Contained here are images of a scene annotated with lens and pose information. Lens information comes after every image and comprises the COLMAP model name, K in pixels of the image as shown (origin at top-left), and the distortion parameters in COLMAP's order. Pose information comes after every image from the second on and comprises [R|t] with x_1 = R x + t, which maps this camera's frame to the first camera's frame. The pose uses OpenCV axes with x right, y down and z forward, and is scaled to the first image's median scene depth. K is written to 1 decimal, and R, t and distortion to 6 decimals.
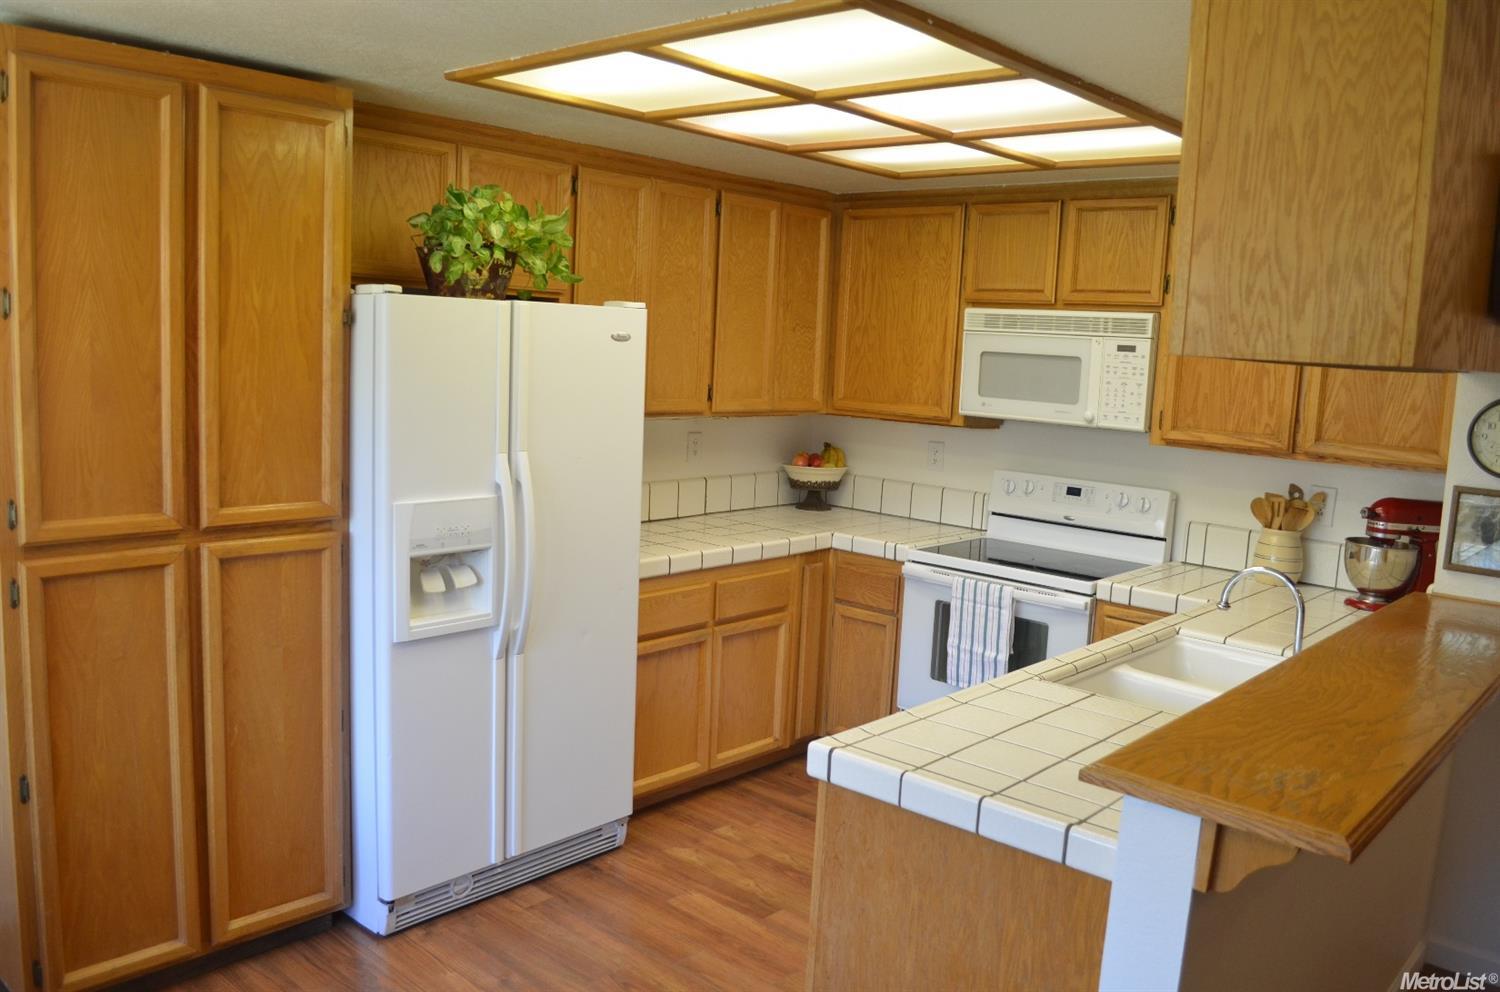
lens RADIAL K [[1179.0, 0, 753.1], [0, 1179.0, 500.9], [0, 0, 1]] dist [-0.085650, 0.014818]
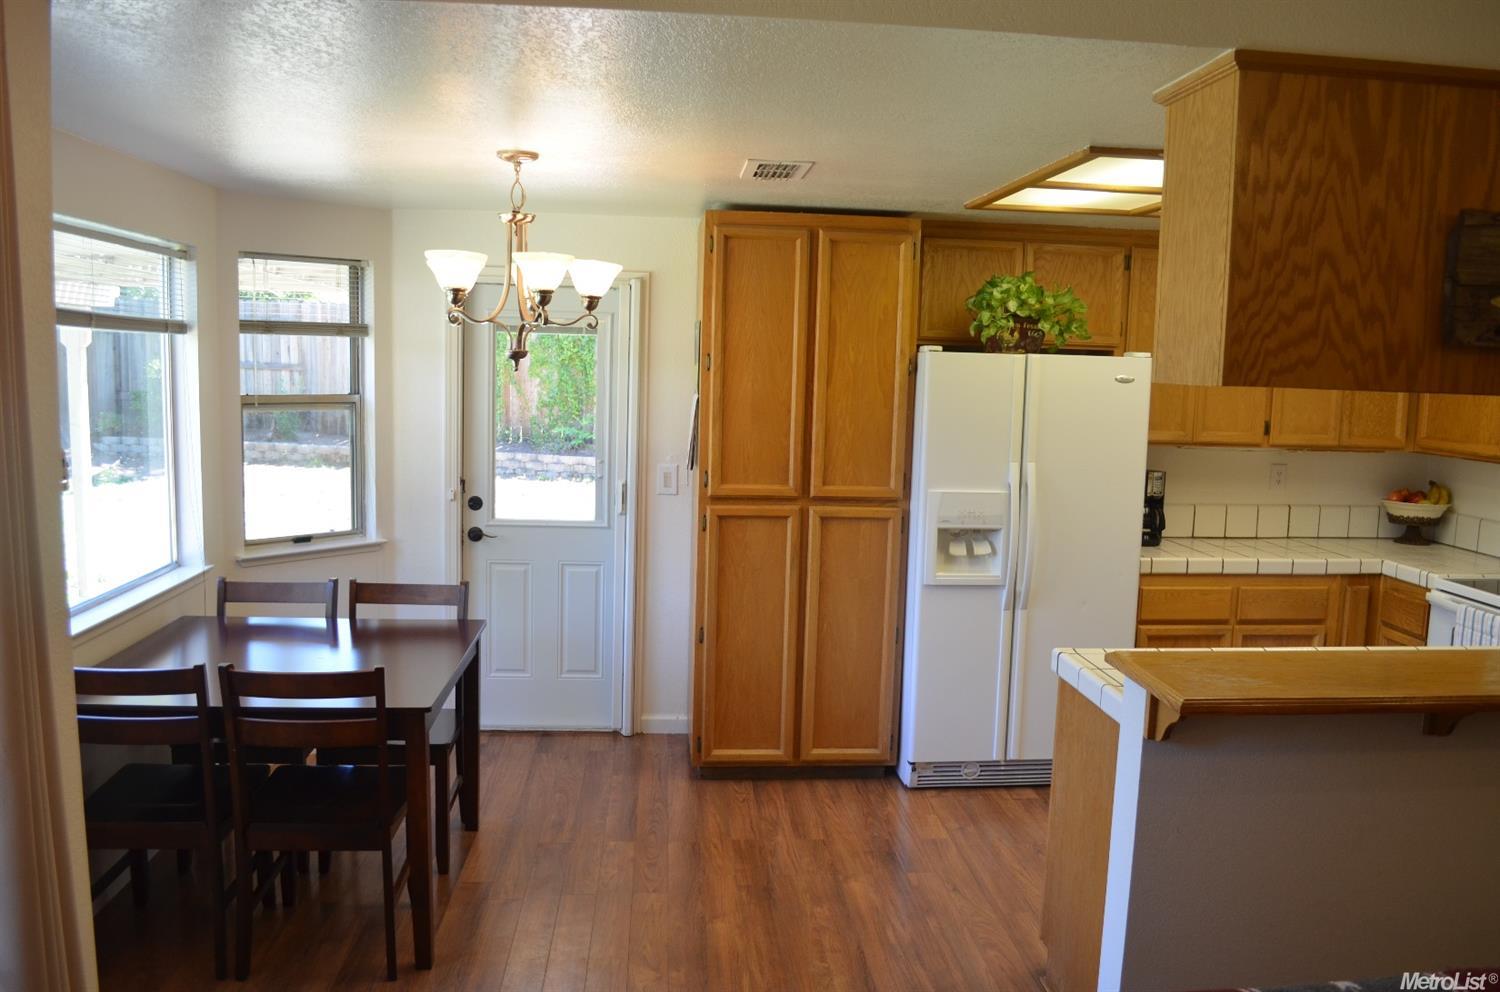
lens RADIAL K [[1179.0, 0, 754.0], [0, 1179.0, 497.2], [0, 0, 1]] dist [-0.085650, 0.014818]
pose [[0.726427, 0.052765, -0.685215, 0.470348], [-0.083787, 0.996410, -0.012097, 0.039480], [0.682117, 0.066200, 0.728240, -0.209157]]
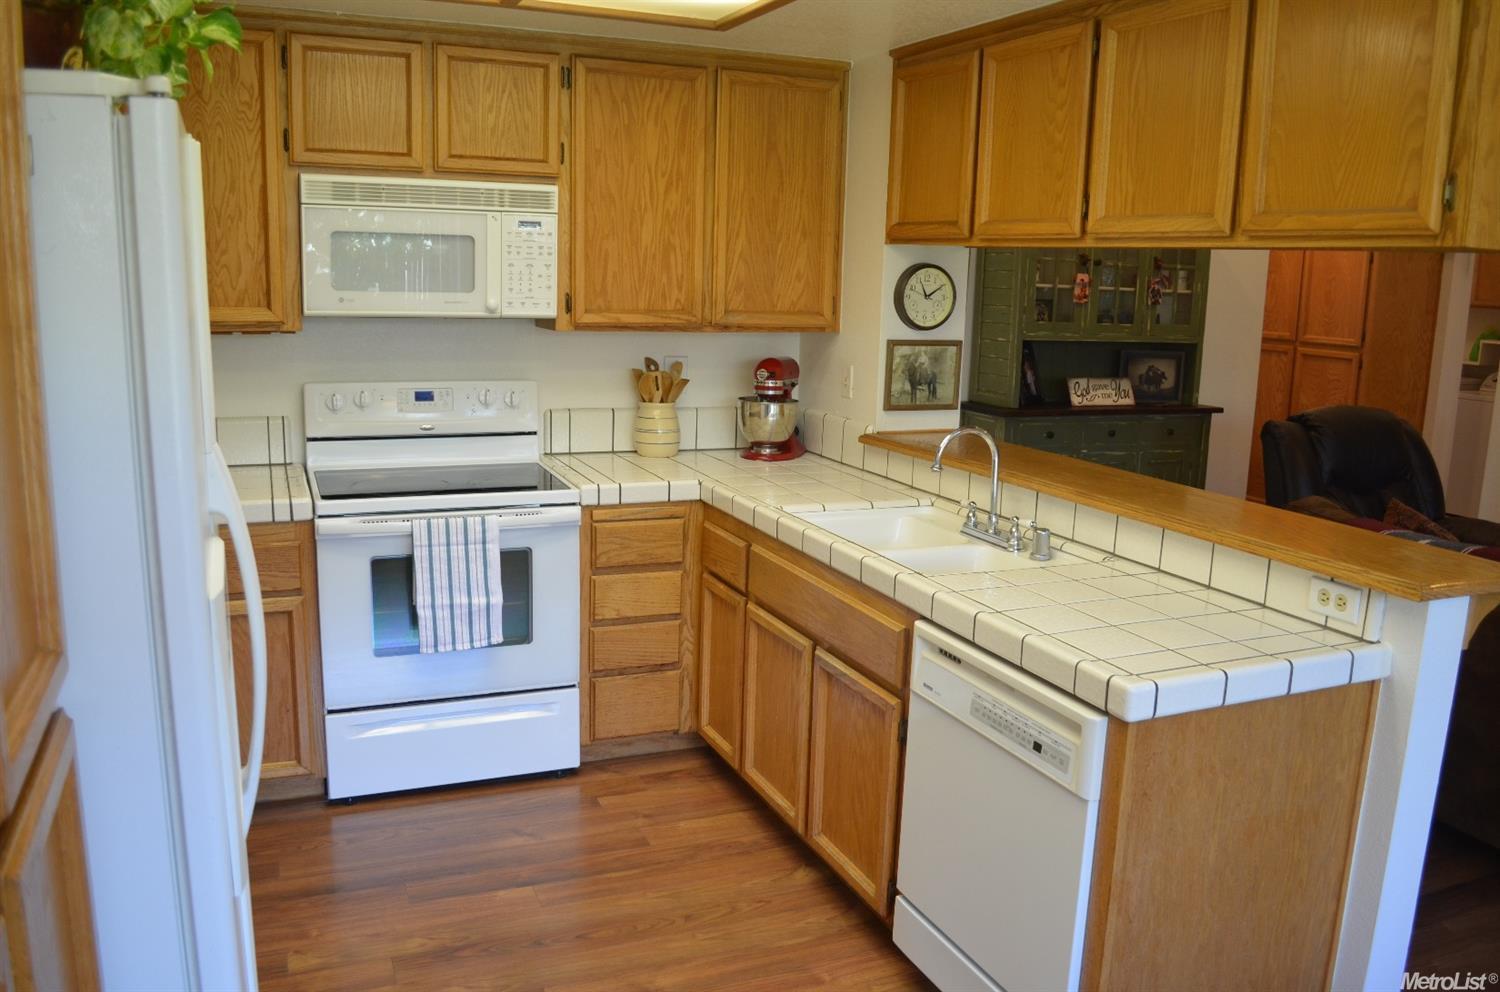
lens RADIAL K [[1179.0, 0, 754.2], [0, 1179.0, 499.5], [0, 0, 1]] dist [-0.085650, 0.014818]
pose [[0.414482, -0.208307, 0.885897, -0.501347], [0.112258, 0.977720, 0.177376, -0.074277], [-0.903107, 0.025930, 0.428631, 0.534550]]
